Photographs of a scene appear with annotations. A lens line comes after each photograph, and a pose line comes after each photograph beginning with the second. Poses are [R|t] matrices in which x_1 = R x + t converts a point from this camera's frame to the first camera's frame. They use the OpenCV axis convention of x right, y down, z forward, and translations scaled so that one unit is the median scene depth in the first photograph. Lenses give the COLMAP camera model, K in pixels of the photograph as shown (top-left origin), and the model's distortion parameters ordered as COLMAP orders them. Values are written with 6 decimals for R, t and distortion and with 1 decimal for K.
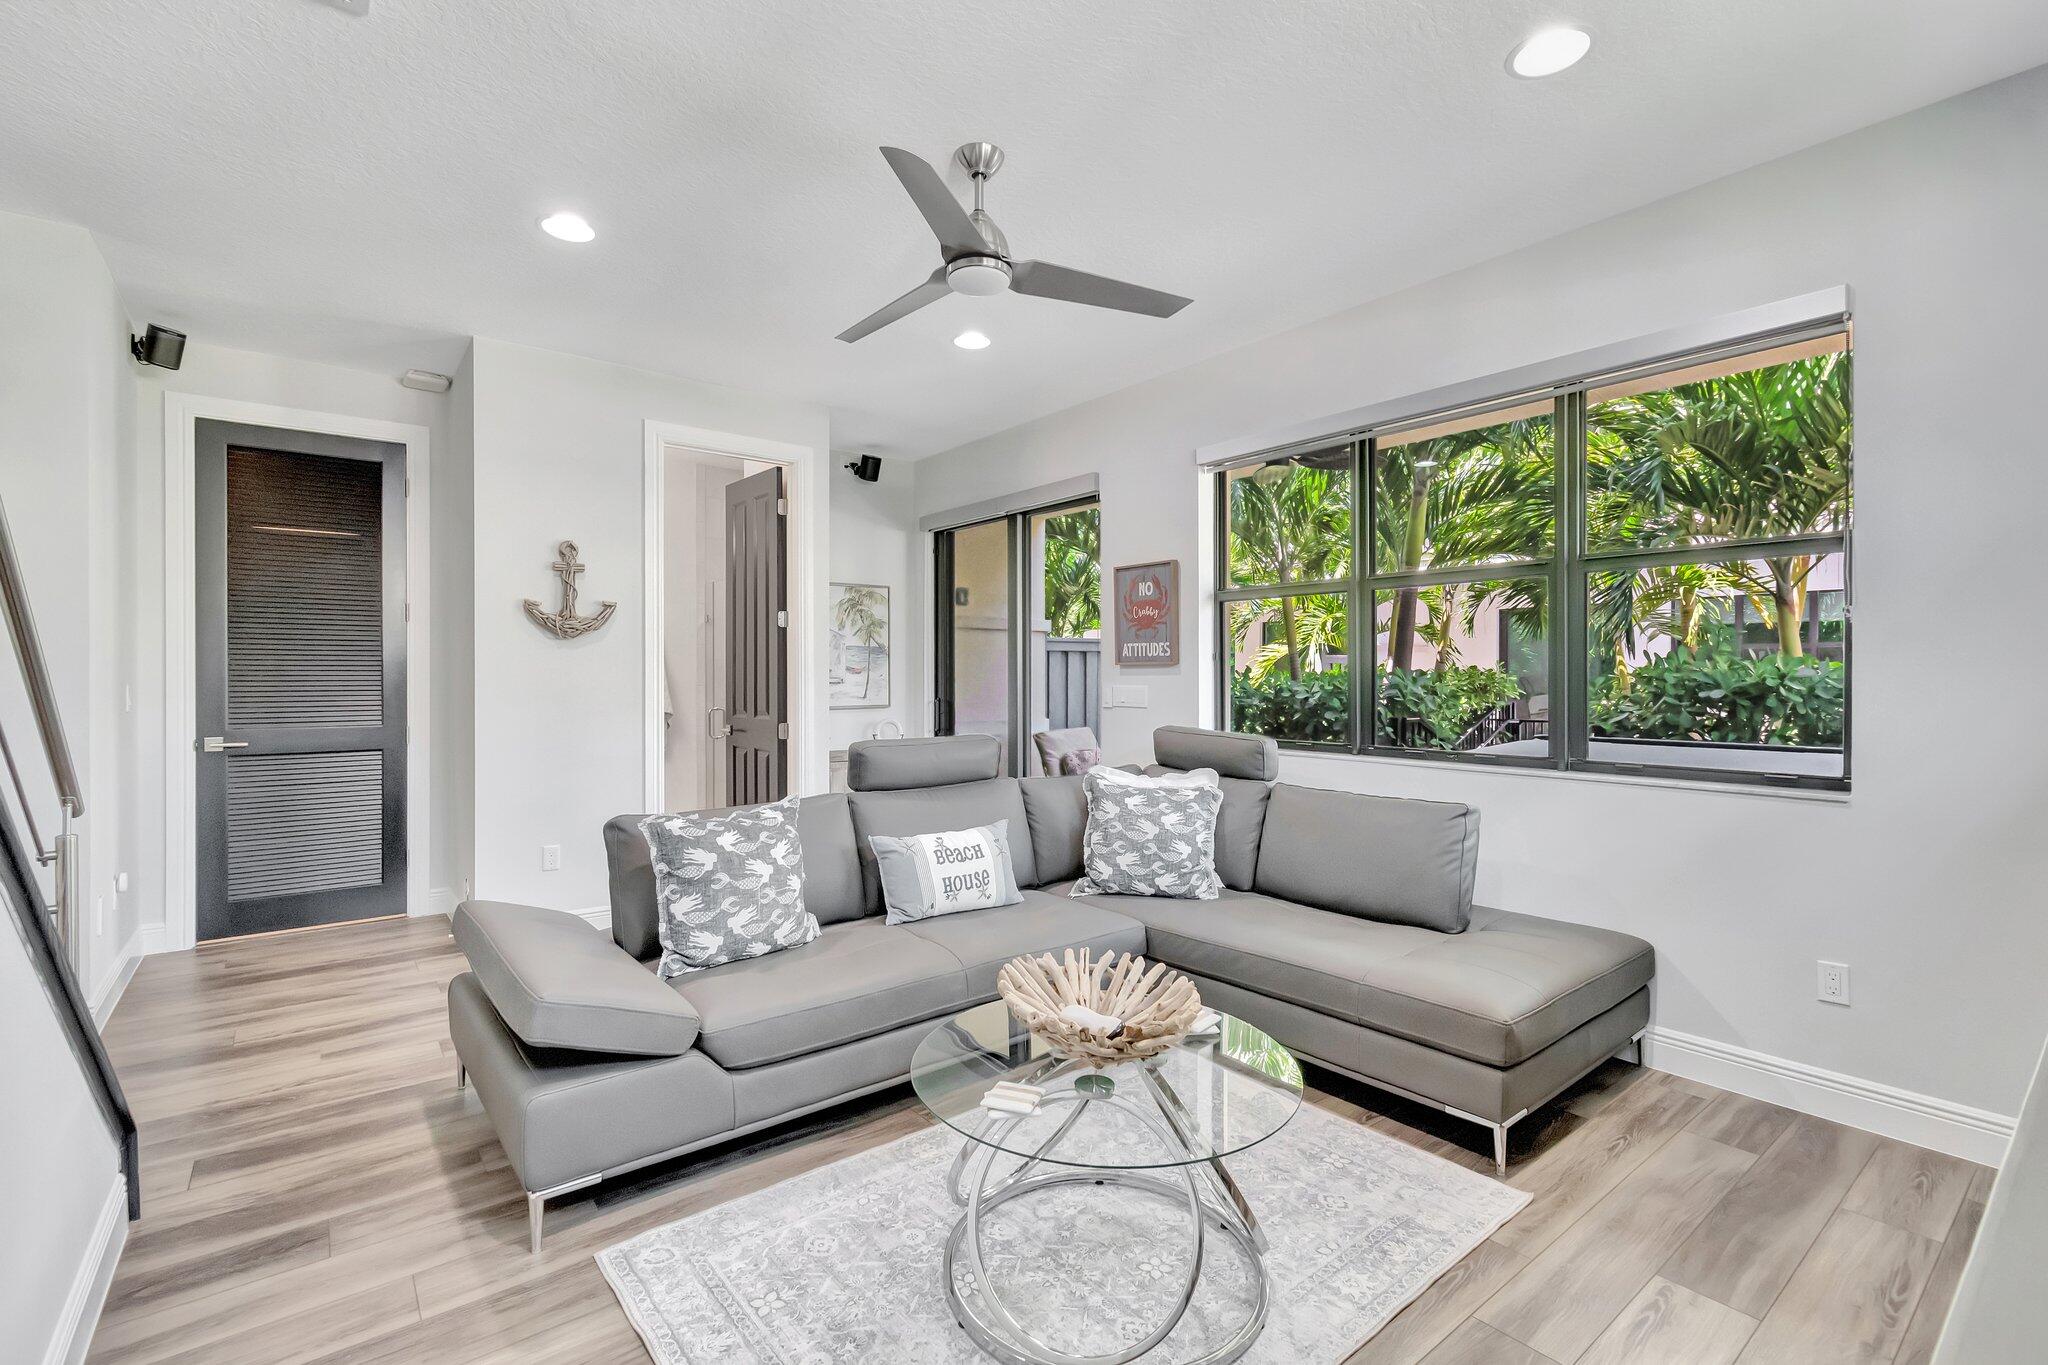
lens RADIAL K [[910.8, 0, 1024.0], [0, 910.8, 682.5], [0, 0, 1]] dist [0.000743, 0.000066]
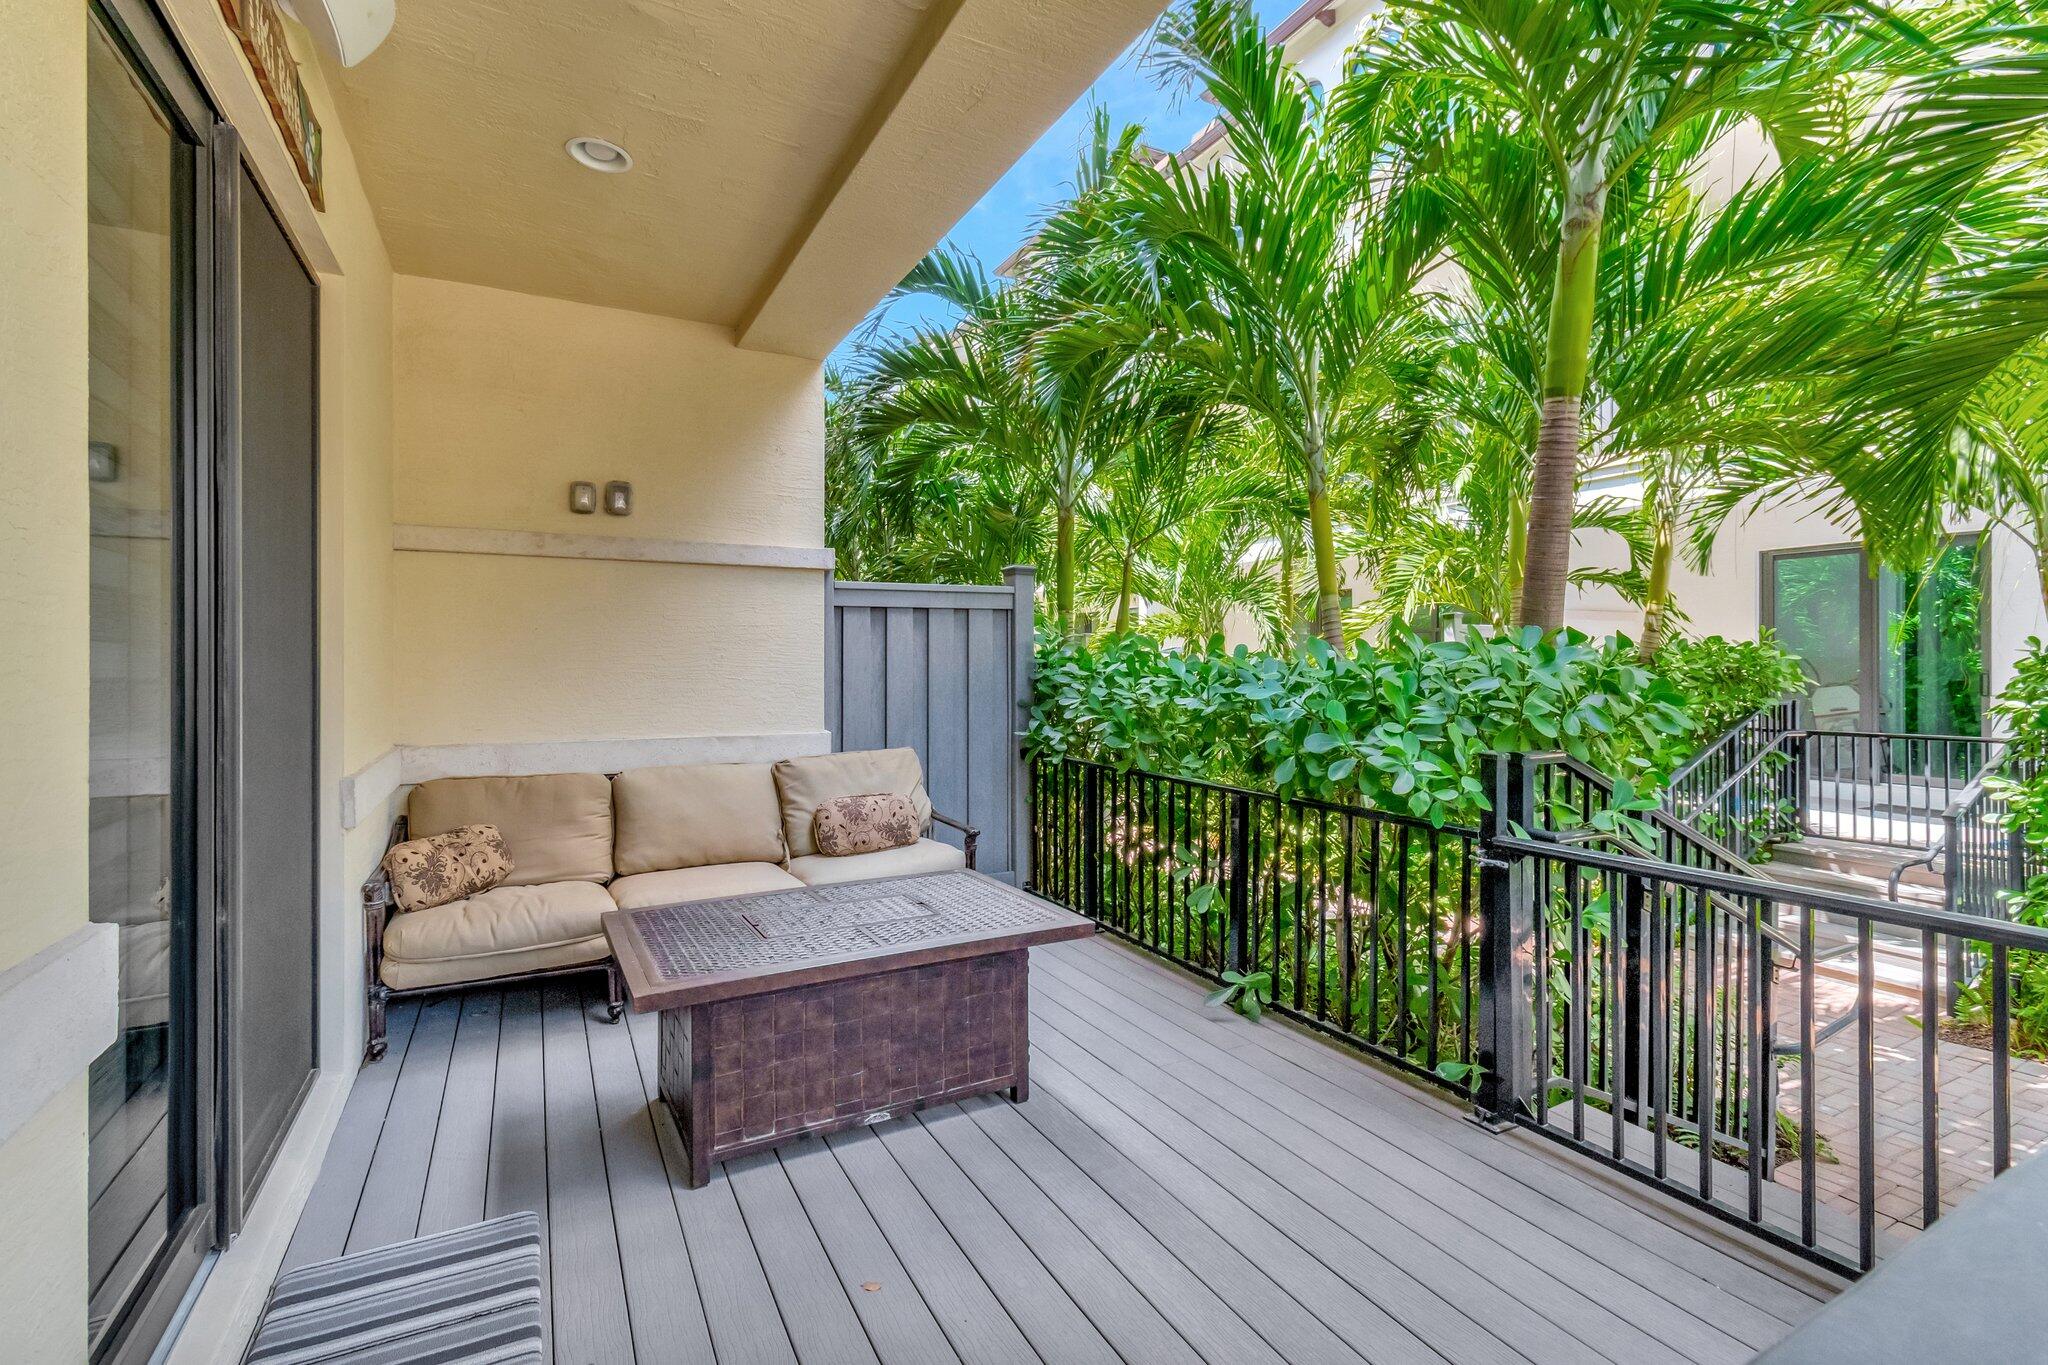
lens RADIAL K [[919.6, 0, 995.4], [0, 919.6, 672.9], [0, 0, 1]] dist [0.002671, 0.000181]
pose [[0.980209, 0.000189, -0.197967, 0.183138], [0.000684, 0.999990, 0.004342, 0.002324], [0.197966, -0.004391, 0.980199, 0.380900]]
